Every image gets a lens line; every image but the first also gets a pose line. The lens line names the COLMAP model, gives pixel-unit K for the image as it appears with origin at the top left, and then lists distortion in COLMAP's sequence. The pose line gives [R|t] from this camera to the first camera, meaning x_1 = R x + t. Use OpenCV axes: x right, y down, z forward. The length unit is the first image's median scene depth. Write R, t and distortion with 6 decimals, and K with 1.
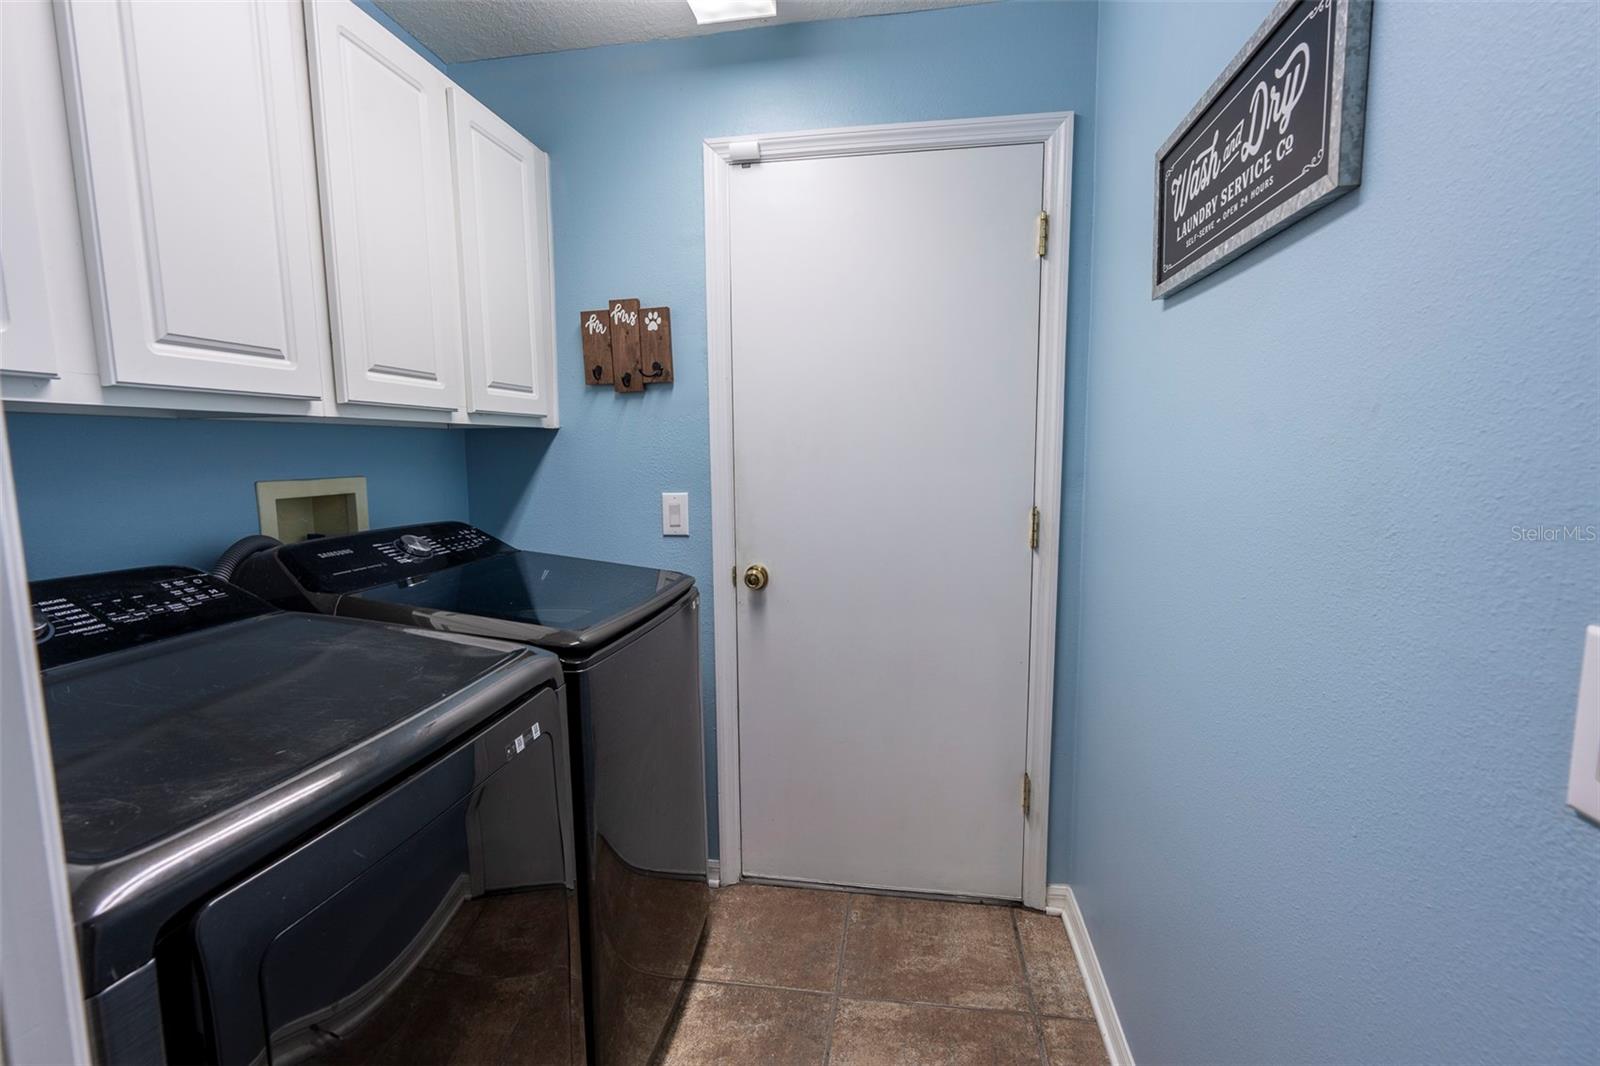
lens RADIAL K [[725.1, 0, 804.7], [0, 725.1, 529.2], [0, 0, 1]] dist [-0.002830, -0.000194]
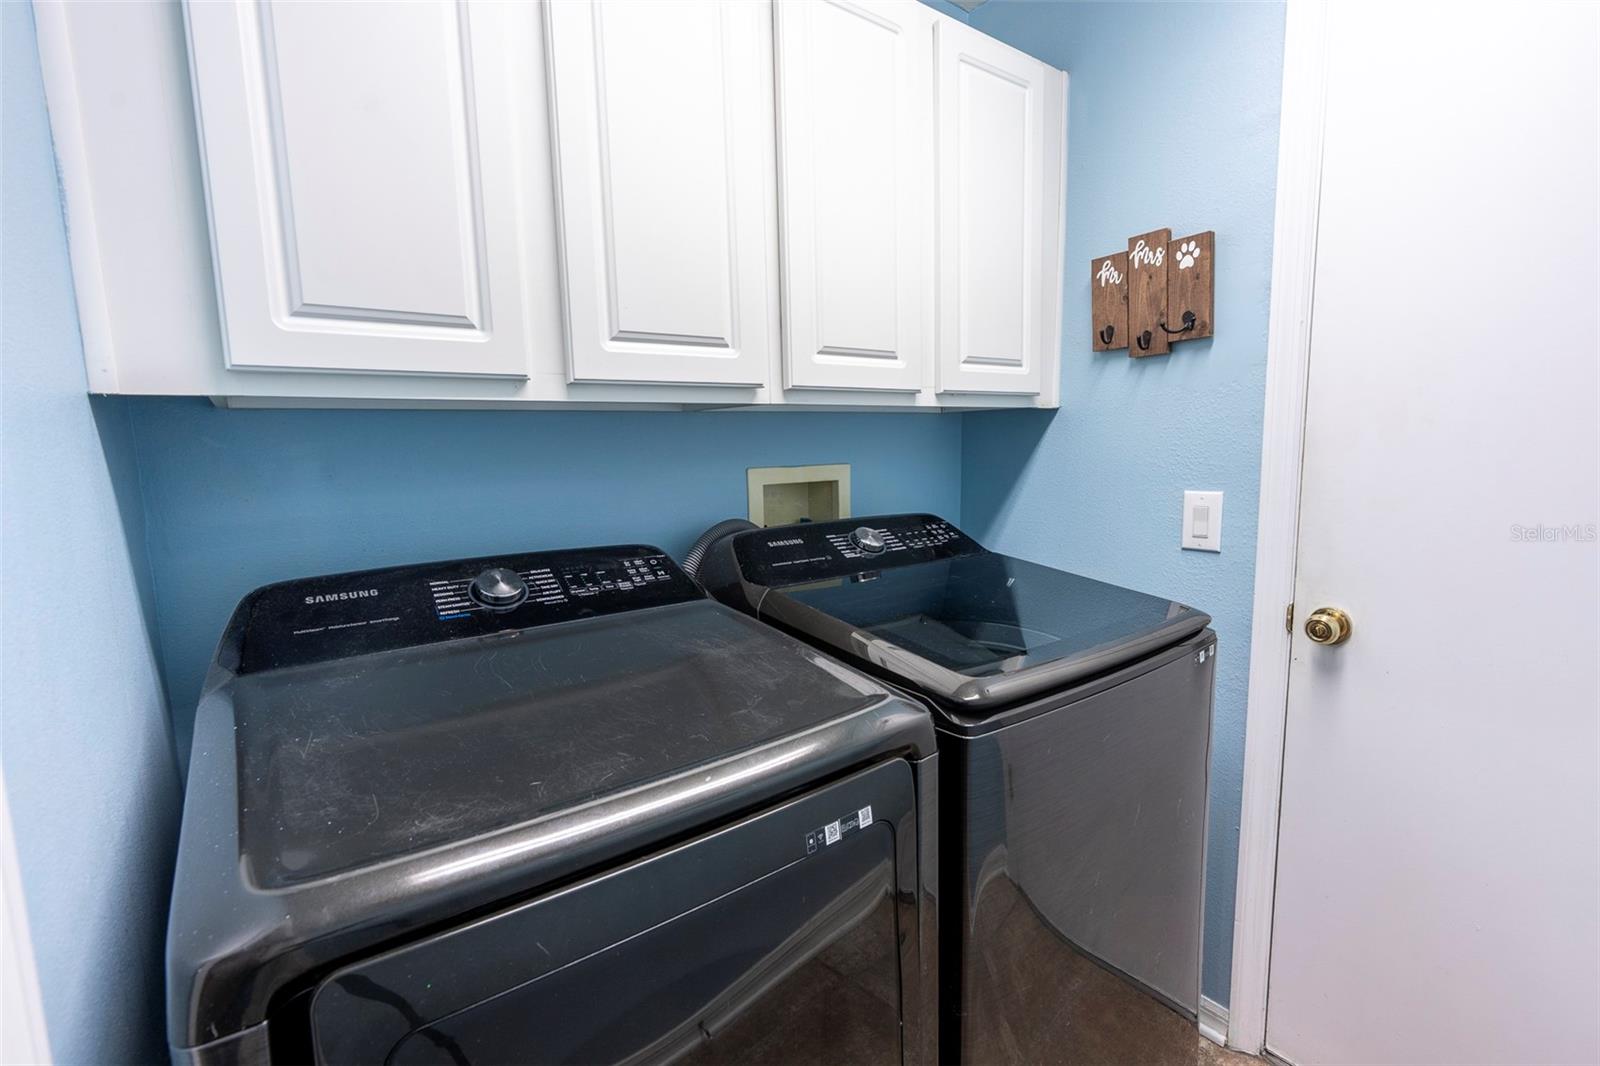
lens RADIAL K [[725.1, 0, 804.7], [0, 725.1, 529.2], [0, 0, 1]] dist [-0.002830, -0.000194]
pose [[0.720413, 0.076861, -0.689273, 0.041233], [-0.060745, 0.997014, 0.047687, -0.026500], [0.690880, 0.007515, 0.722930, 0.236860]]
